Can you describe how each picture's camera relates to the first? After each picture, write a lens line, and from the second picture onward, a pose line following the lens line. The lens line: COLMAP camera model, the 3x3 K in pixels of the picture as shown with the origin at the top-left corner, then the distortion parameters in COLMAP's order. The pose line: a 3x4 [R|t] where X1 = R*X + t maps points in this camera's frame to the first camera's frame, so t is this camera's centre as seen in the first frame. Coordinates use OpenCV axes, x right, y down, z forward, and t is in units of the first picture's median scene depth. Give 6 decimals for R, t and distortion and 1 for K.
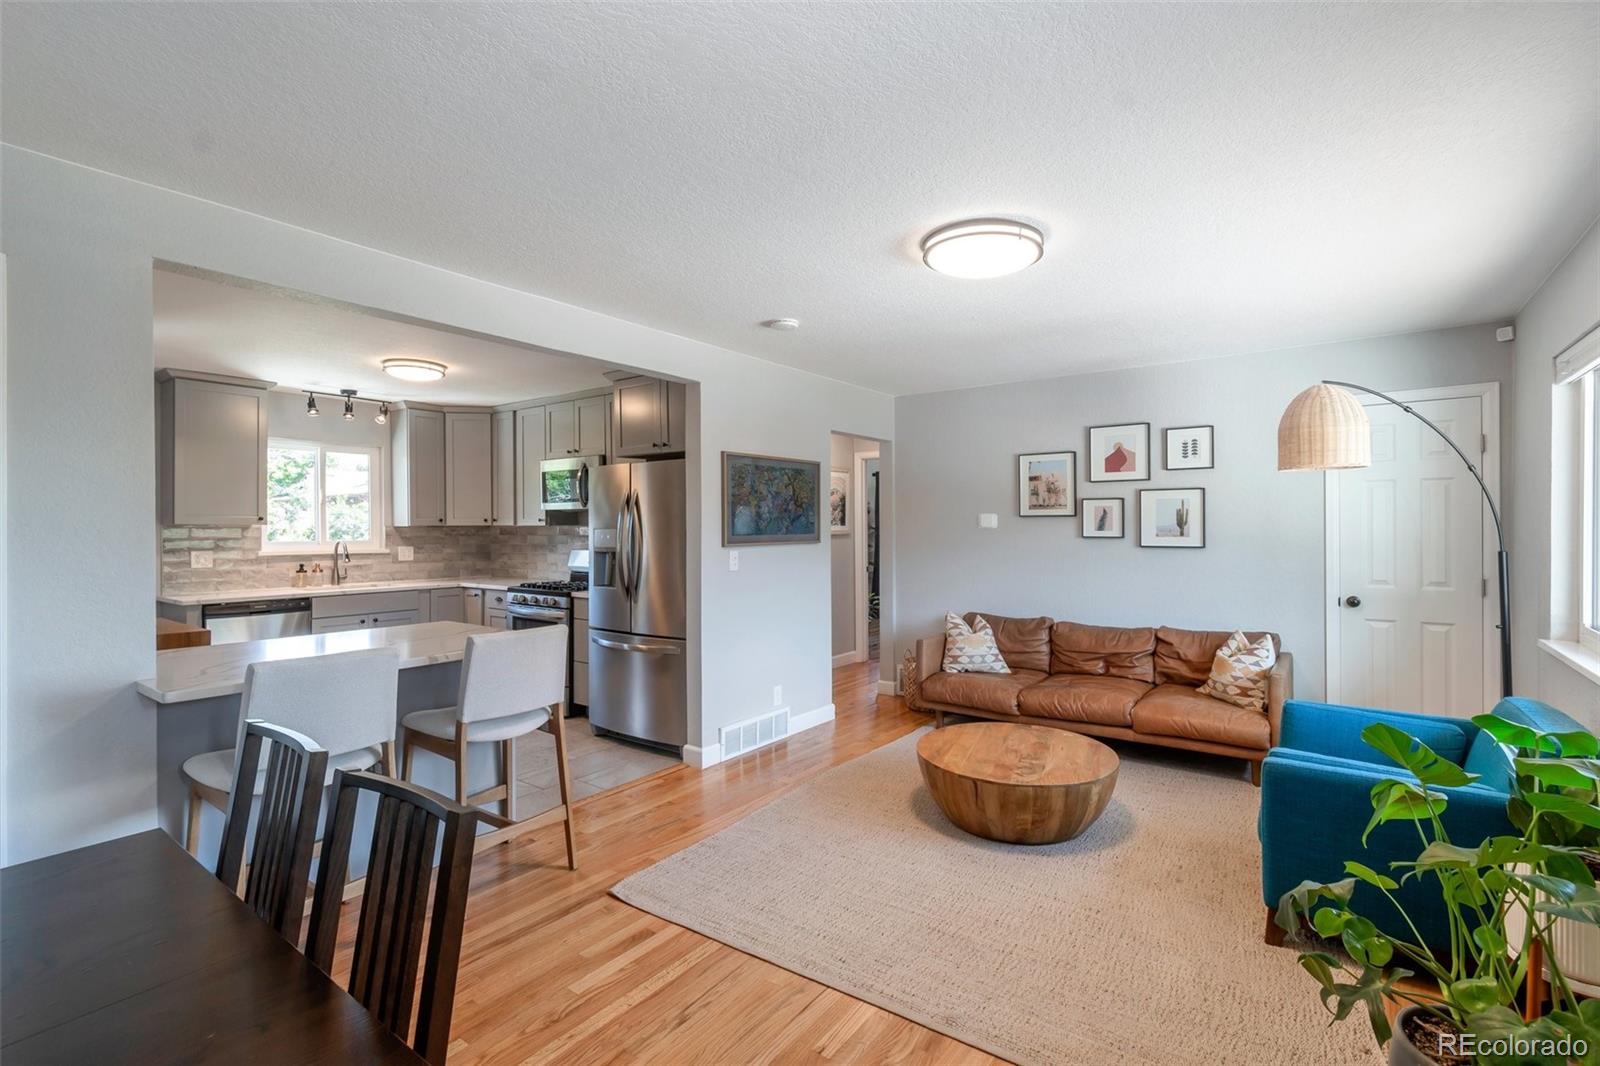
lens RADIAL K [[722.0, 0, 787.1], [0, 722.0, 536.3], [0, 0, 1]] dist [0.002208, -0.000177]
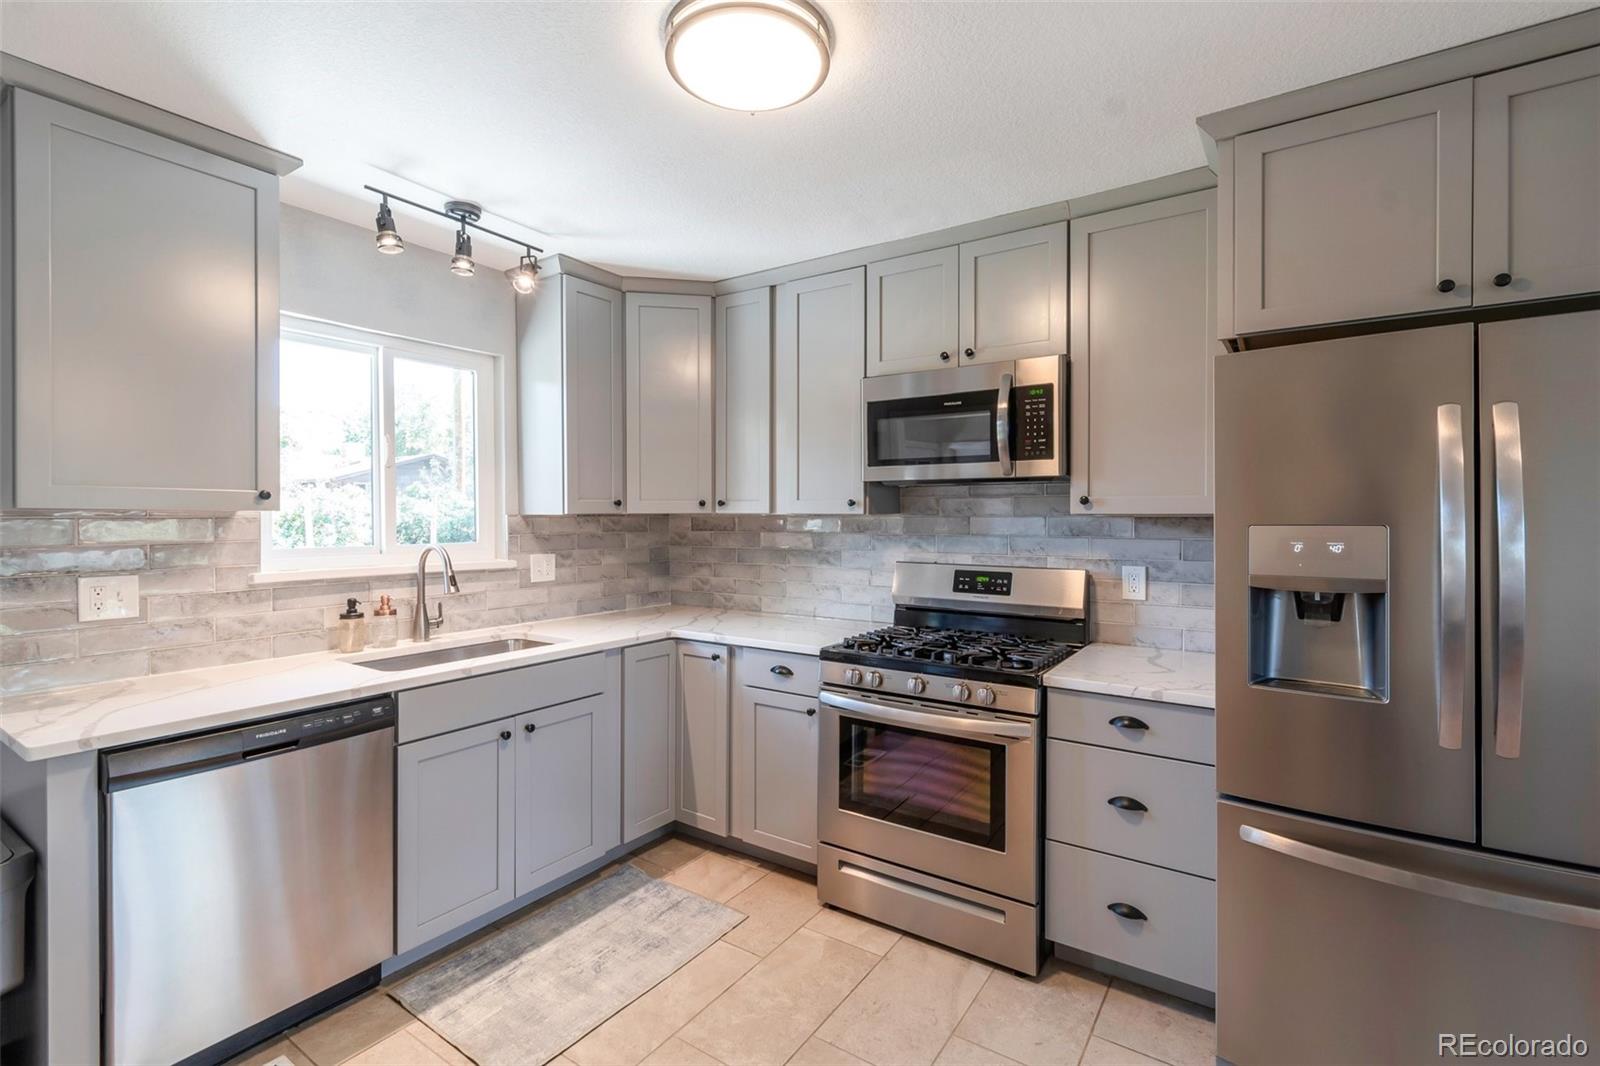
lens RADIAL K [[722.0, 0, 803.1], [0, 722.0, 530.6], [0, 0, 1]] dist [0.002208, -0.000177]
pose [[0.998680, 0.001241, 0.051343, -0.405521], [-0.001666, 0.999965, 0.008234, -0.007652], [-0.051331, -0.008309, 0.998647, 0.526275]]
